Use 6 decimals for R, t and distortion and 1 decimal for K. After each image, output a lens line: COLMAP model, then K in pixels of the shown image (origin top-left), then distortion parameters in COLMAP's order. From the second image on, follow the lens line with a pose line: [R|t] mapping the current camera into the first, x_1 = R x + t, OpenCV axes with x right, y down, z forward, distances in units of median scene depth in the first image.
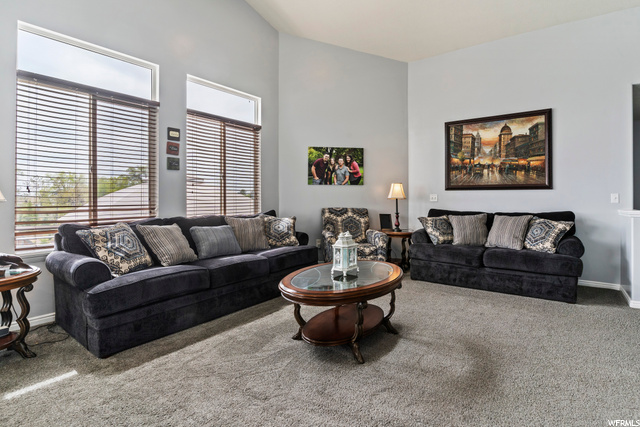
lens RADIAL K [[312.6, 0, 329.6], [0, 312.6, 198.4], [0, 0, 1]] dist [-0.023236, -0.000628]
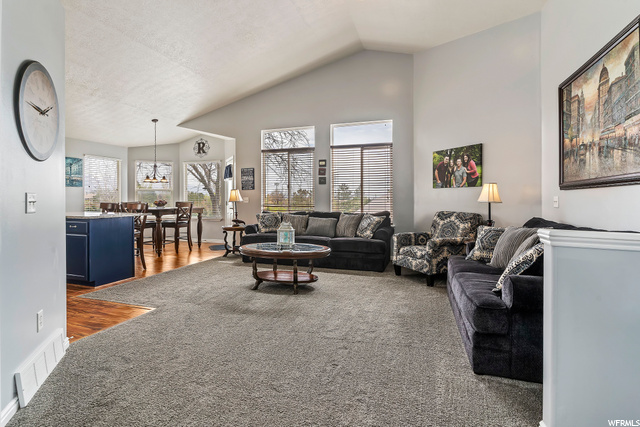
lens RADIAL K [[312.6, 0, 323.6], [0, 312.6, 199.2], [0, 0, 1]] dist [-0.023236, -0.000628]
pose [[0.313493, -0.001470, -0.949589, 0.884745], [-0.007229, 0.999966, -0.003935, -0.001308], [0.949563, 0.008098, 0.313472, 0.360832]]
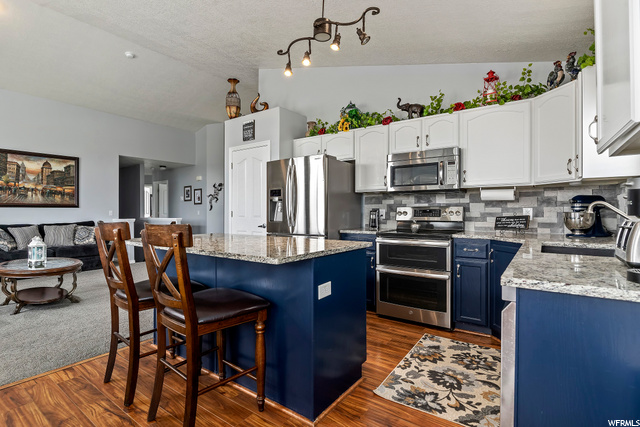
lens RADIAL K [[312.6, 0, 320.2], [0, 312.6, 211.3], [0, 0, 1]] dist [-0.023236, -0.000628]
pose [[-0.024342, -0.003518, 0.999698, -0.819463], [0.007024, 0.999969, 0.003690, -0.007124], [-0.999679, 0.007111, -0.024316, -0.195790]]
